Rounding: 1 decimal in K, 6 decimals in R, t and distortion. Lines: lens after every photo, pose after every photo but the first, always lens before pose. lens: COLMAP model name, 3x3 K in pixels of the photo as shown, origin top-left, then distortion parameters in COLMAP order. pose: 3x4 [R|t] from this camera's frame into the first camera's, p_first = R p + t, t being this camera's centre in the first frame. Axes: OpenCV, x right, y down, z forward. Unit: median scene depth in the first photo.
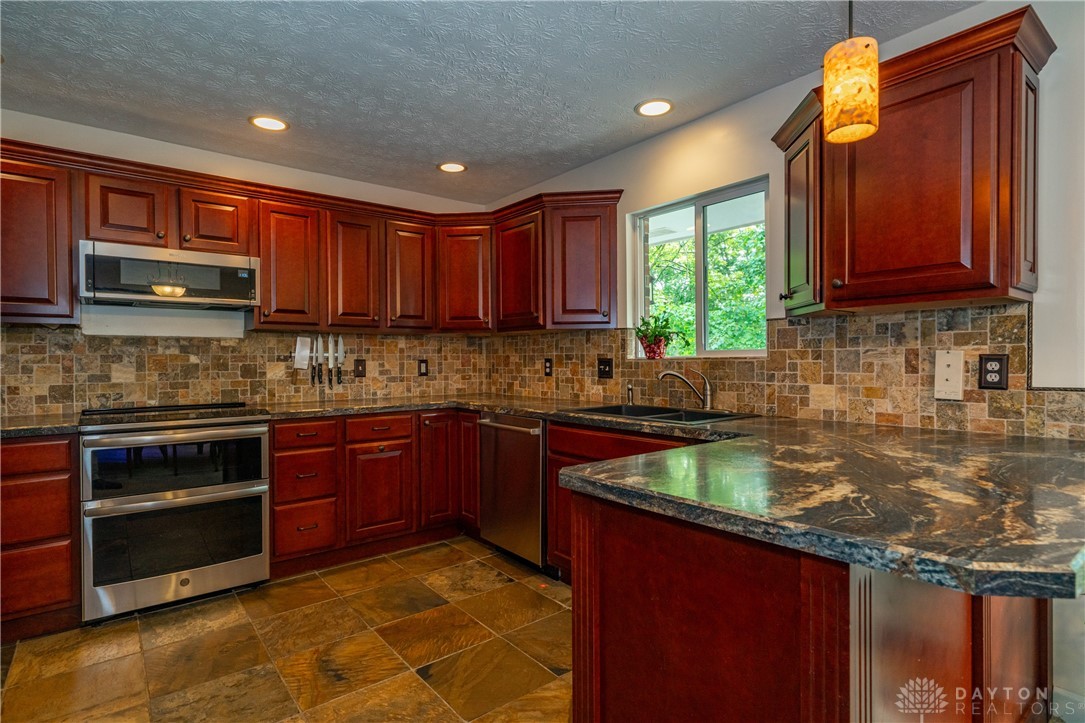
lens RADIAL K [[554.2, 0, 538.1], [0, 554.2, 363.9], [0, 0, 1]] dist [0.003089, -0.001016]
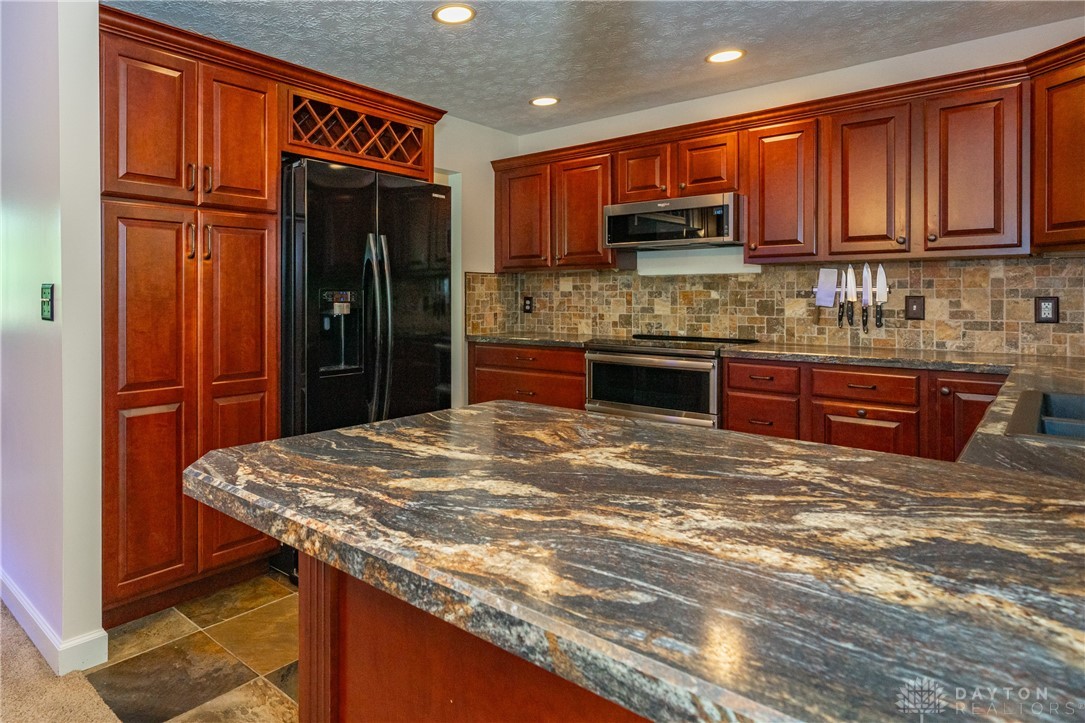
lens RADIAL K [[634.6, 0, 425.1], [0, 634.6, 298.0], [0, 0, 1]] dist [0.008628, -0.003677]
pose [[0.125131, 0.008033, -0.992108, 0.523296], [-0.008734, 0.999937, 0.006995, -0.006284], [0.992102, 0.007789, 0.125193, 0.304228]]
